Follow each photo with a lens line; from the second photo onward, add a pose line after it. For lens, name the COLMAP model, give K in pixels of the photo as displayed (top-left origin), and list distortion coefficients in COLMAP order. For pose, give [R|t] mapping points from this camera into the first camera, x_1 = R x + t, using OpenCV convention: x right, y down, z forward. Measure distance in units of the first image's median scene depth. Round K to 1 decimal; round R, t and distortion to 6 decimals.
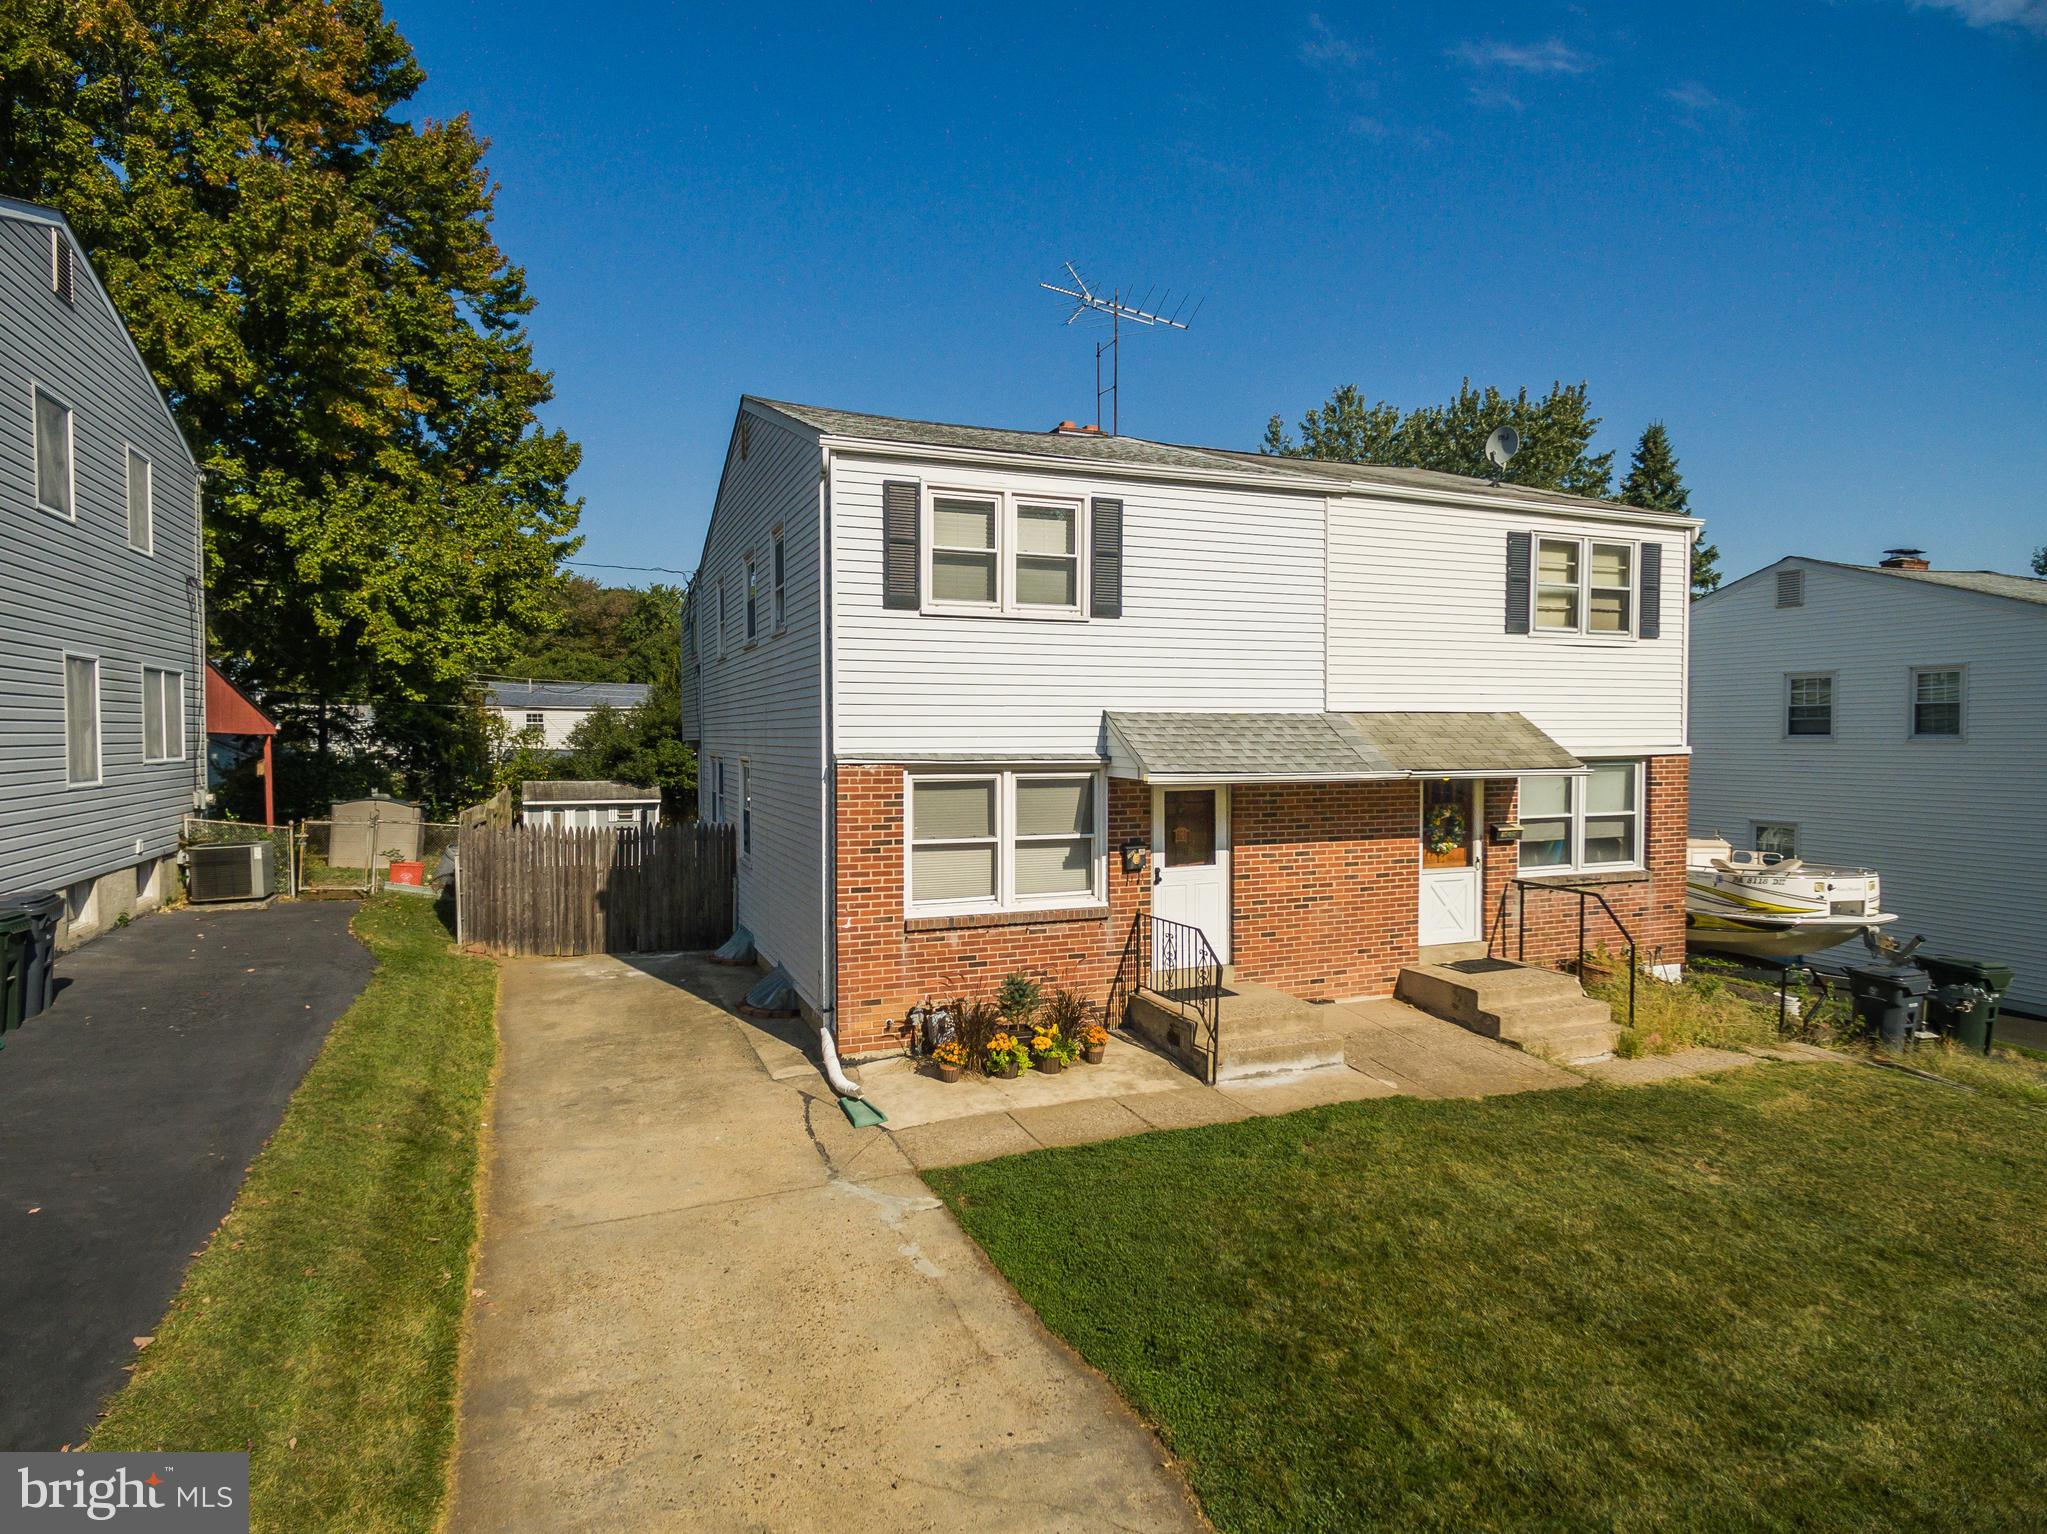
lens RADIAL K [[1183.9, 0, 1023.5], [0, 1183.9, 767.0], [0, 0, 1]] dist [0.003416, 0.001588]
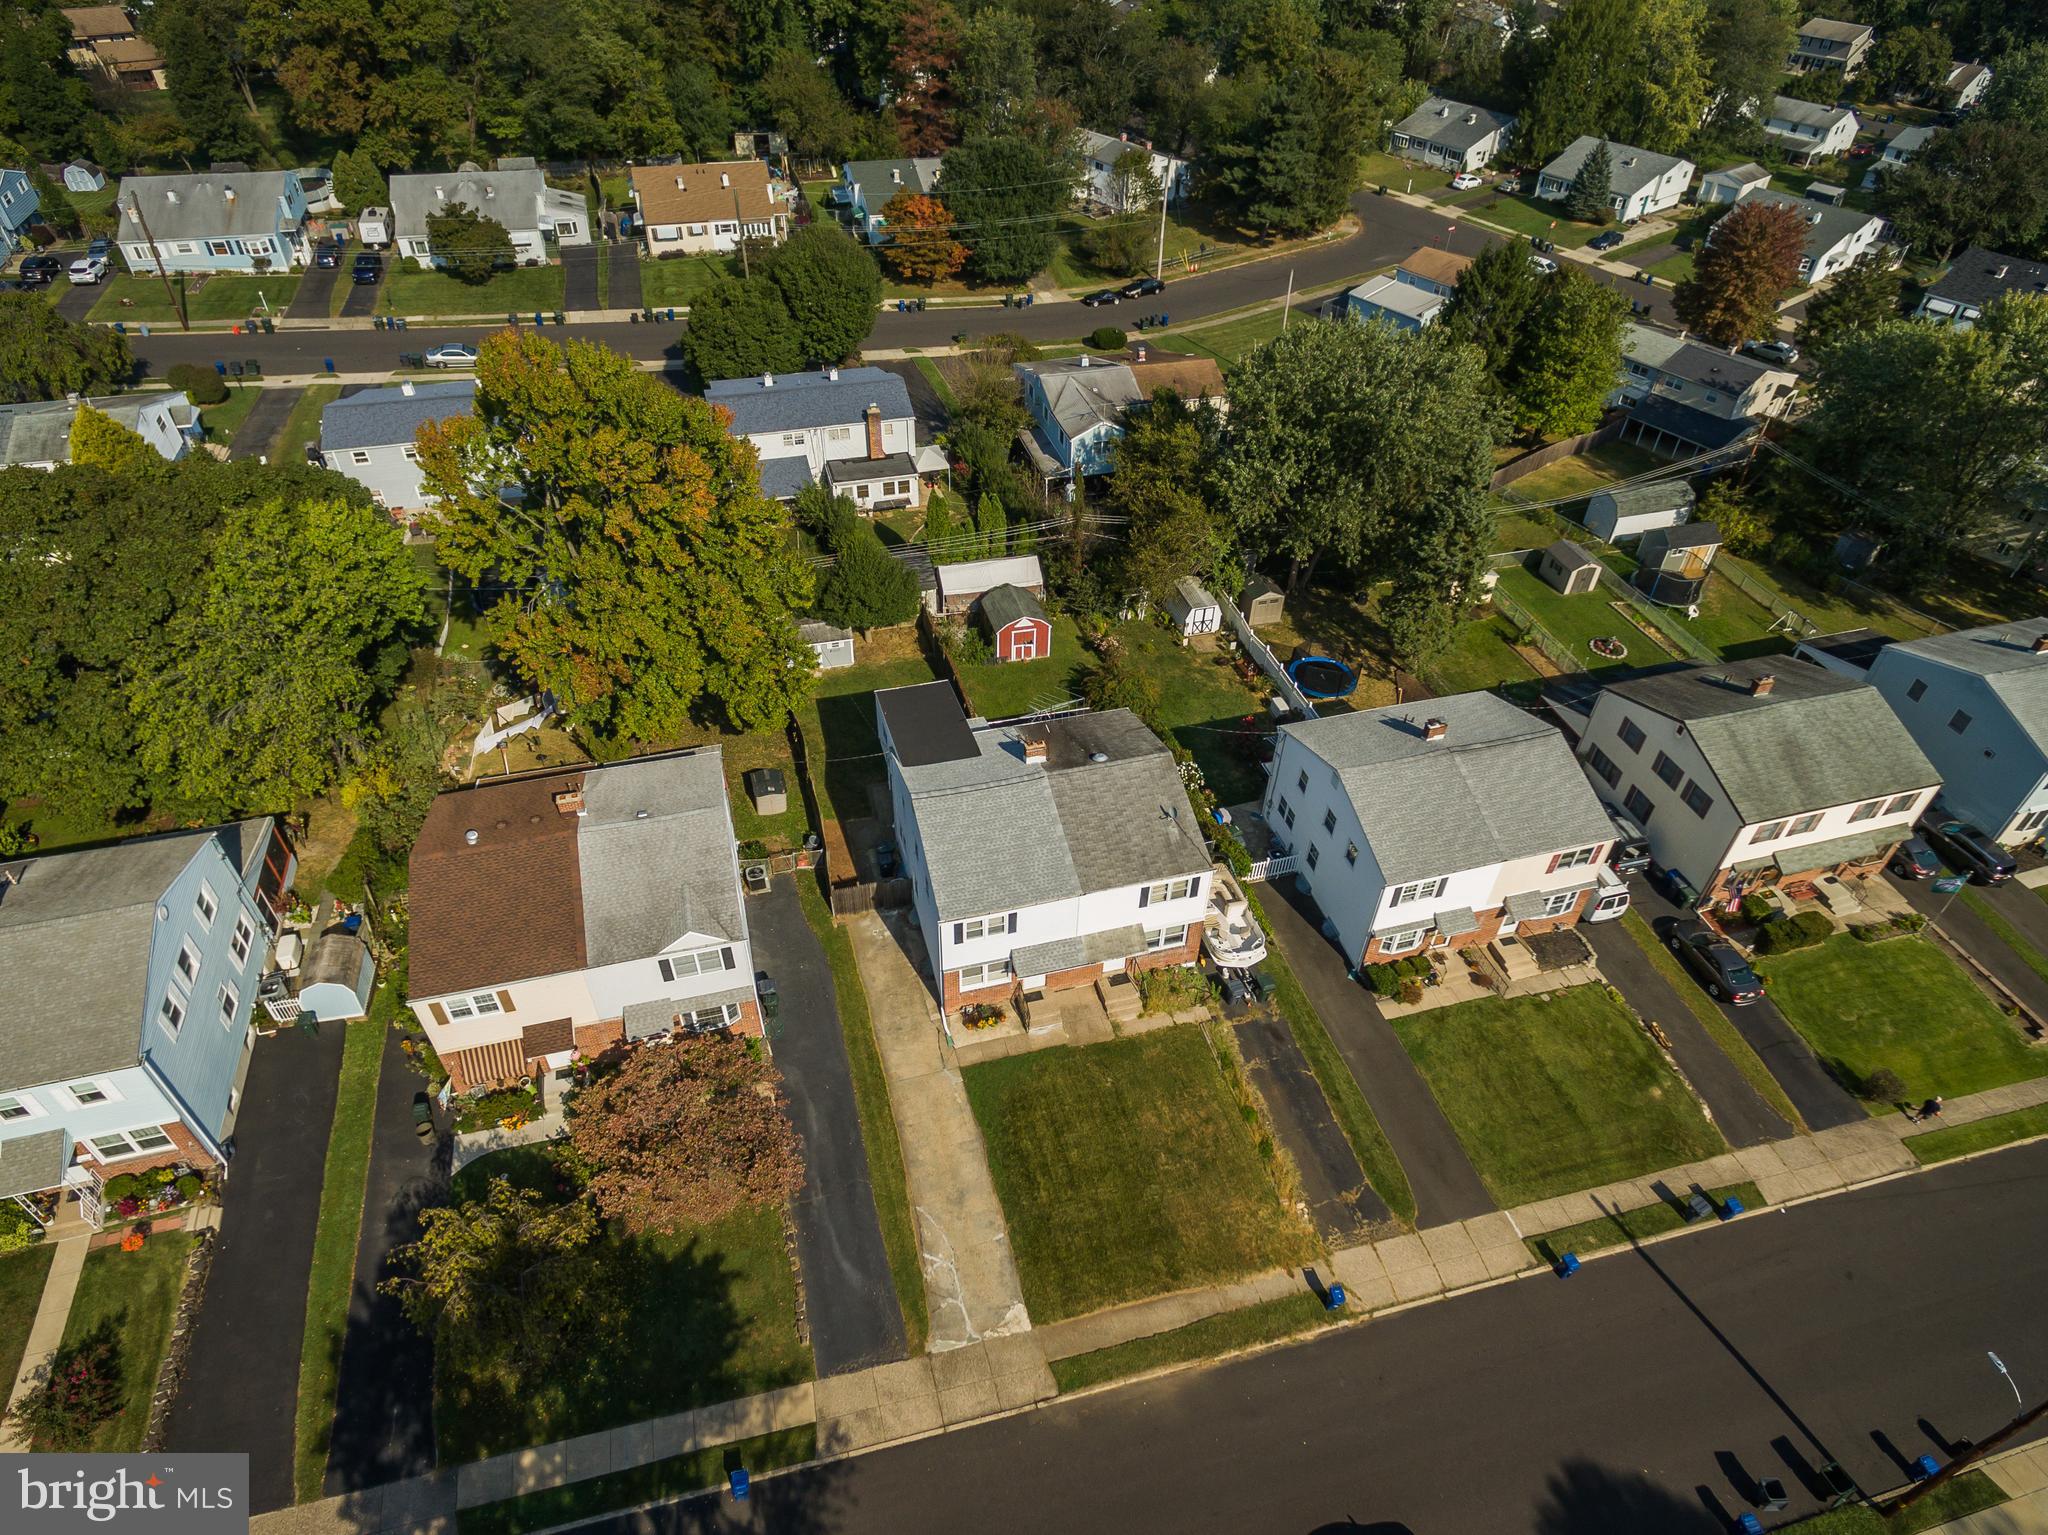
lens RADIAL K [[1184.4, 0, 1024.0], [0, 1184.4, 767.5], [0, 0, 1]] dist [0.003416, 0.001588]
pose [[0.993775, 0.090613, -0.064805, 0.265523], [-0.028200, 0.767397, 0.640552, -2.594271], [0.107774, -0.634738, 0.765175, -1.378320]]
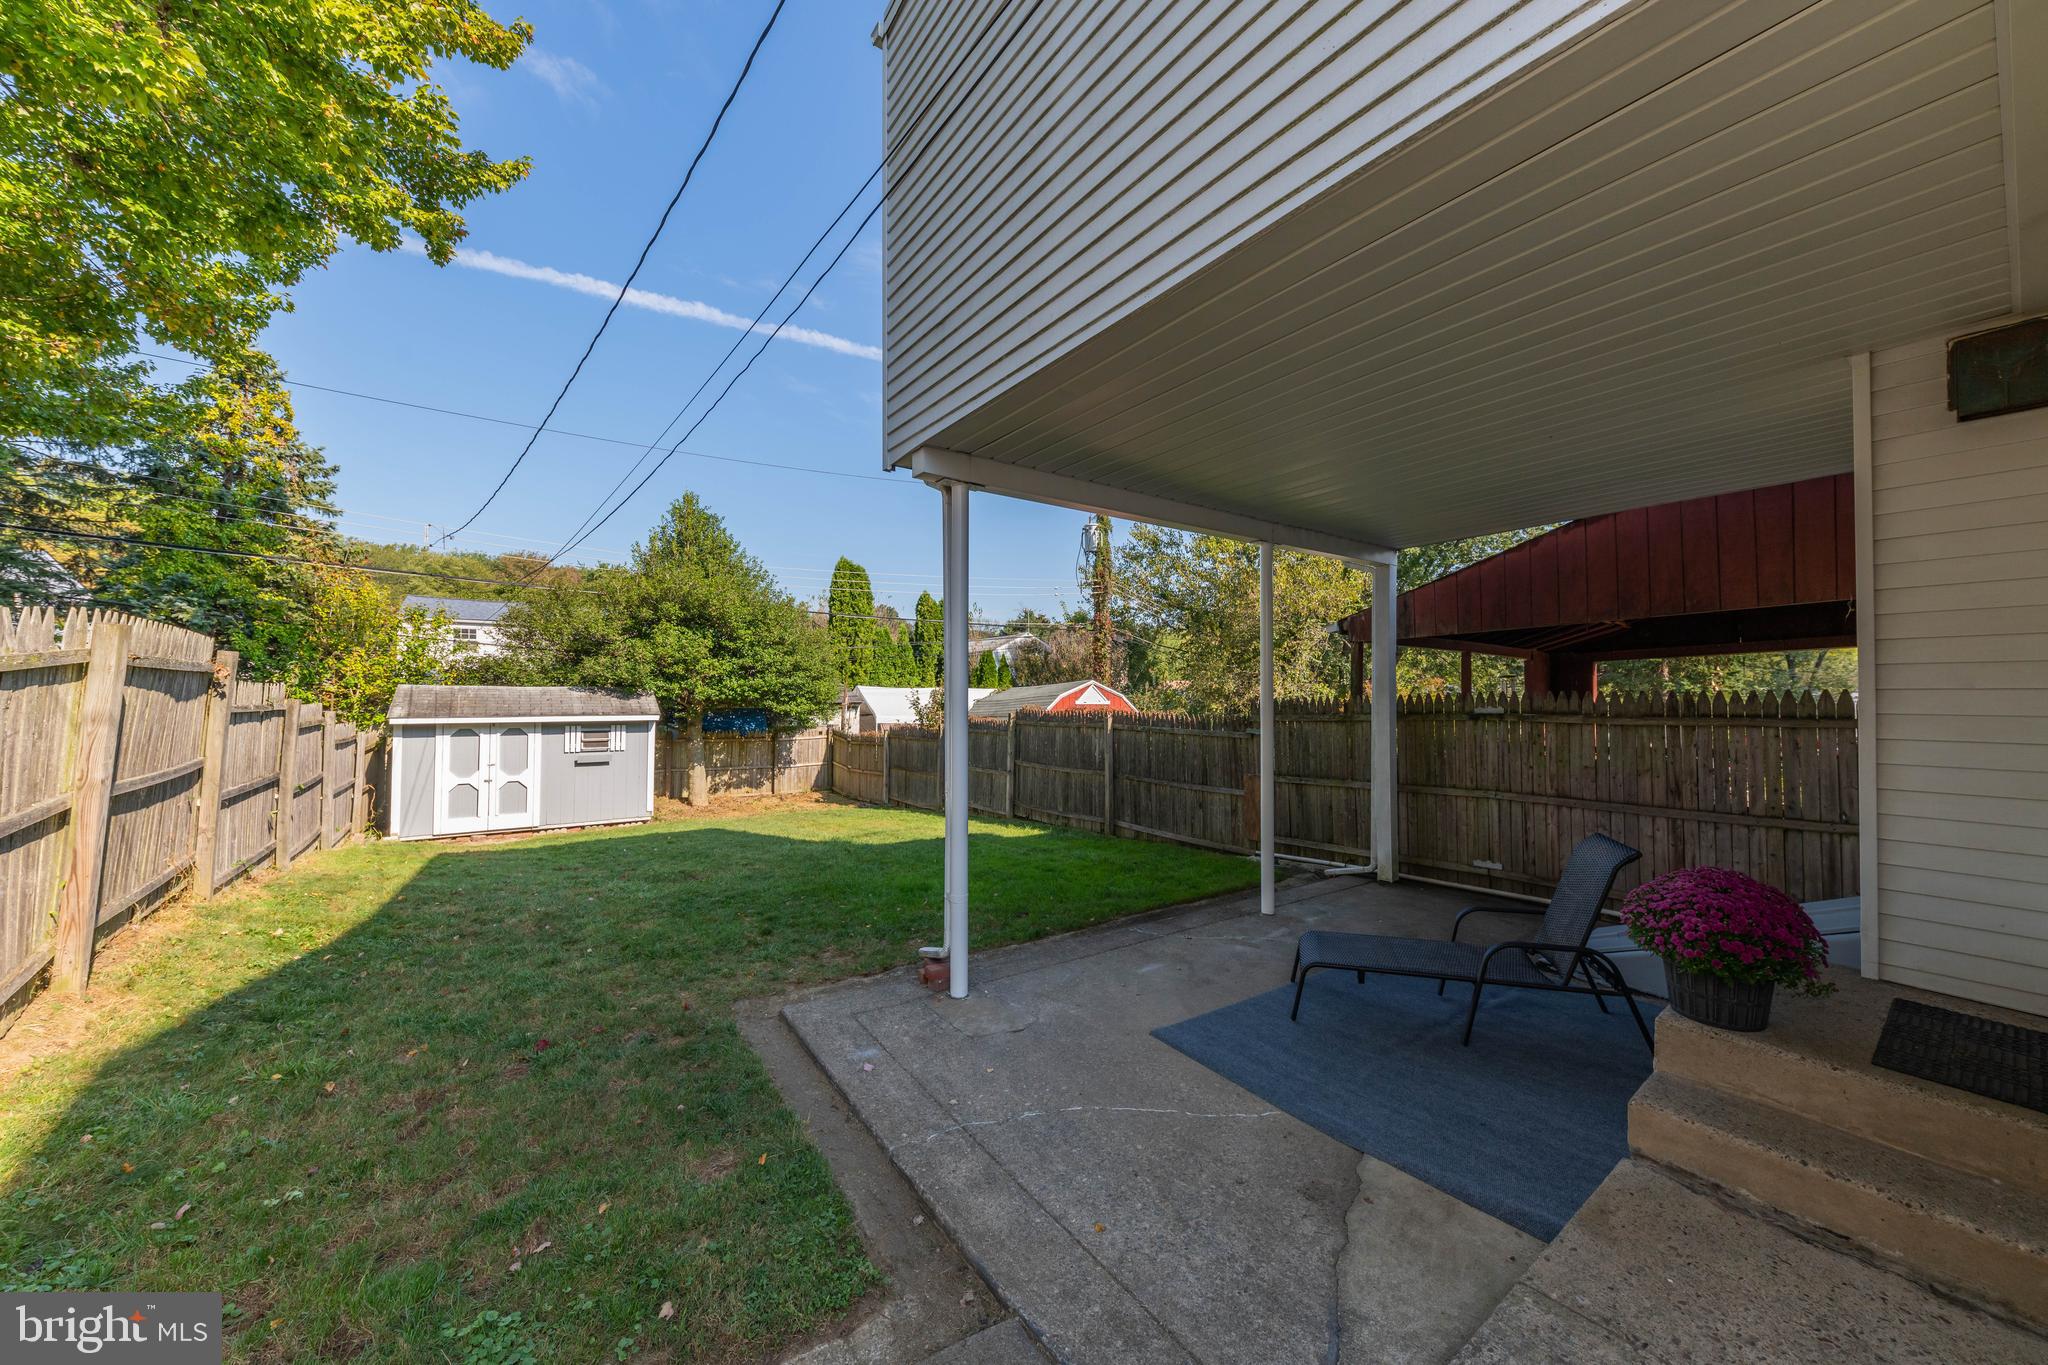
lens RADIAL K [[706.2, 0, 1024.0], [0, 706.2, 682.5], [0, 0, 1]] dist [0.000277, 0.000009]
pose [[0.968945, 0.007986, 0.247147, -0.519177], [0.004049, 0.998832, -0.048149, 0.070616], [-0.247243, 0.047654, 0.967781, 1.445184]]
